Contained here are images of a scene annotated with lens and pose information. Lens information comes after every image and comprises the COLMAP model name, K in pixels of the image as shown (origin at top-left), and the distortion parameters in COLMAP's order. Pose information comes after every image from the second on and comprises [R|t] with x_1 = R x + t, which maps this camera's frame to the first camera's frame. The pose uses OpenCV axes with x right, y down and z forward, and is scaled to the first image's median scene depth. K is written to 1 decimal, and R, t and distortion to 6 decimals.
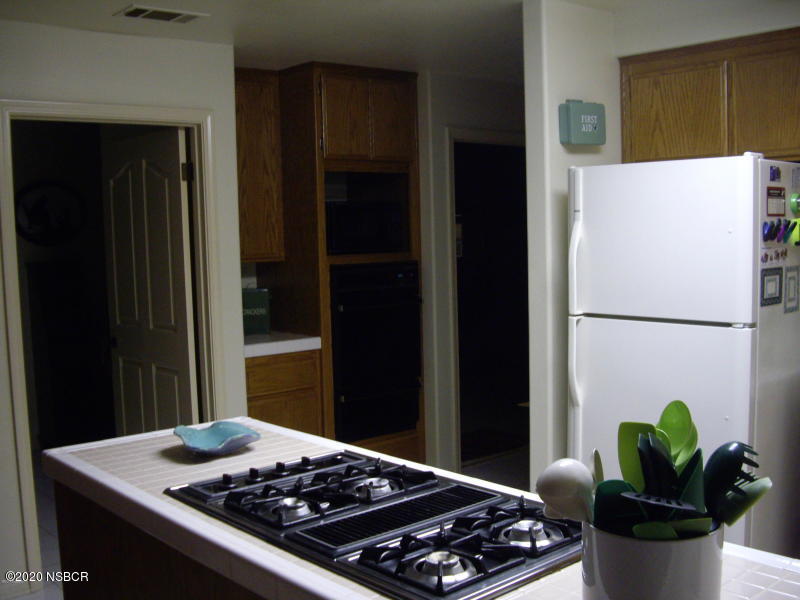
lens RADIAL K [[889.9, 0, 379.3], [0, 889.9, 316.3], [0, 0, 1]] dist [-0.187936, 0.161498]
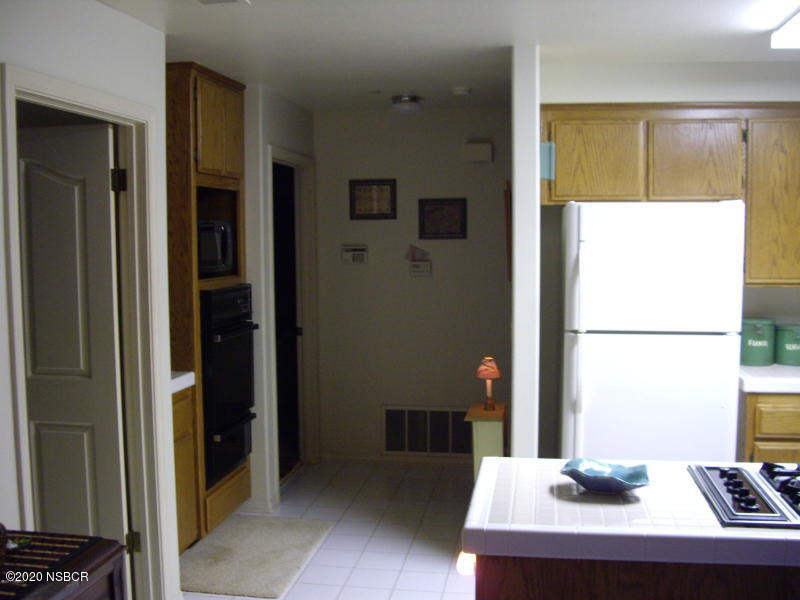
lens RADIAL K [[889.9, 0, 379.3], [0, 889.9, 316.3], [0, 0, 1]] dist [-0.187936, 0.161498]
pose [[0.772878, -0.035424, 0.633565, -0.550328], [0.045956, 0.998943, -0.000208, -0.026784], [-0.632889, 0.029276, 0.773689, 0.226303]]
